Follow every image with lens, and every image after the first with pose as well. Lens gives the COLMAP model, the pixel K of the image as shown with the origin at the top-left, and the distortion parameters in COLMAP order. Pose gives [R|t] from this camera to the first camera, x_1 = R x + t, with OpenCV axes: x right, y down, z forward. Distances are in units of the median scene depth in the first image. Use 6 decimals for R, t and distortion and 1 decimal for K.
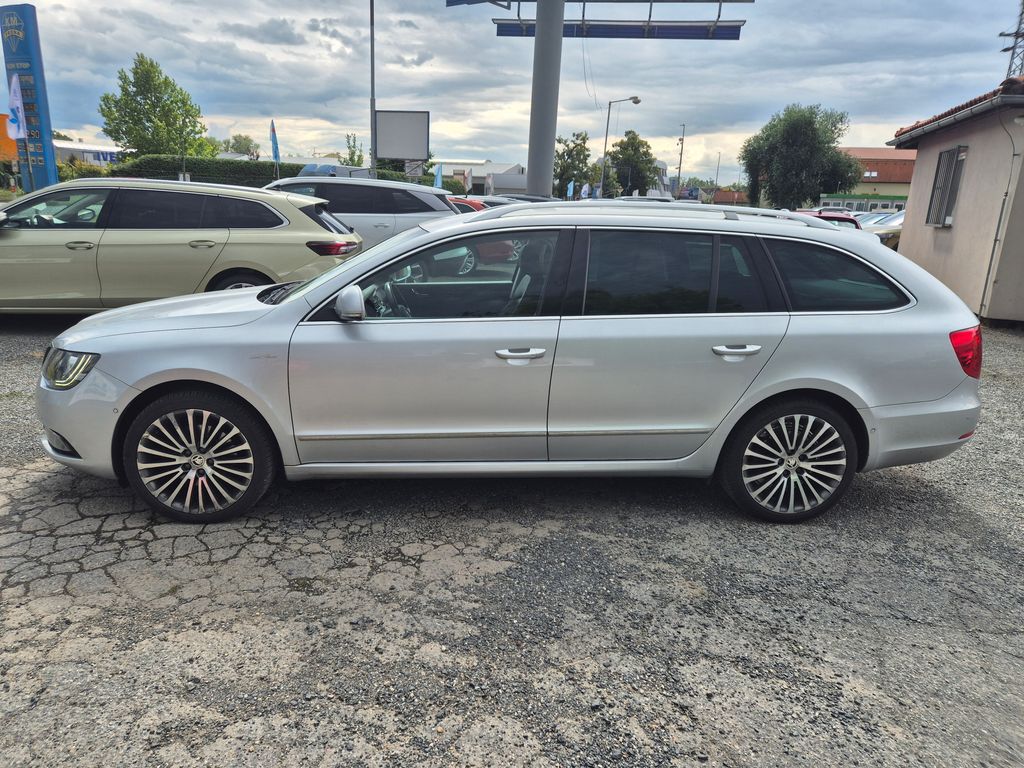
lens RADIAL K [[687.4, 0, 507.6], [0, 687.4, 386.9], [0, 0, 1]] dist [0.059466, -0.047360]
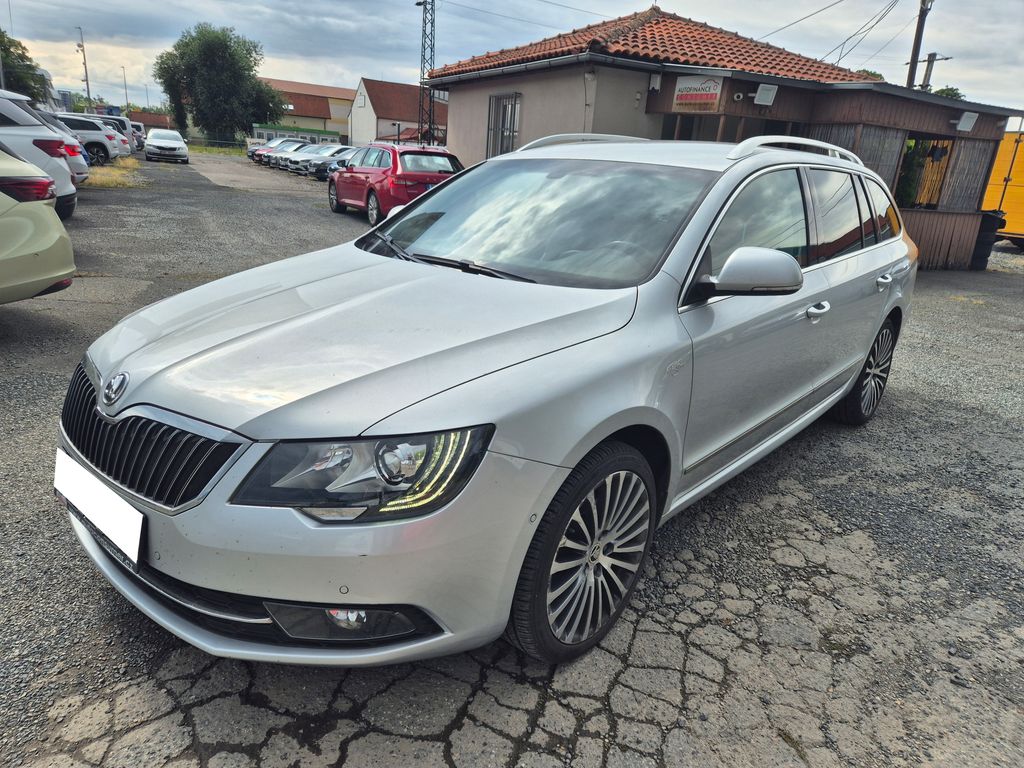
lens RADIAL K [[687.4, 0, 488.9], [0, 687.4, 385.4], [0, 0, 1]] dist [0.059466, -0.047360]
pose [[0.709206, -0.206505, 0.674079, -0.113958], [0.143522, 0.978406, 0.148736, -0.018485], [-0.690238, -0.008740, 0.723530, 0.078922]]
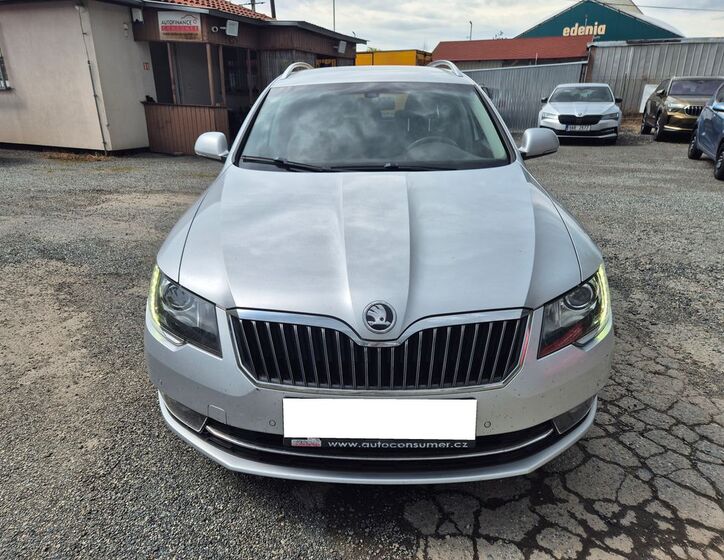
lens RADIAL K [[503.3, 0, 358.2], [0, 503.3, 281.3], [0, 0, 1]] dist [0.038375, -0.012395]
pose [[0.068216, -0.382433, 0.921462, -0.143431], [0.257959, 0.898967, 0.354000, -0.036948], [-0.963745, 0.213551, 0.159976, 0.146790]]
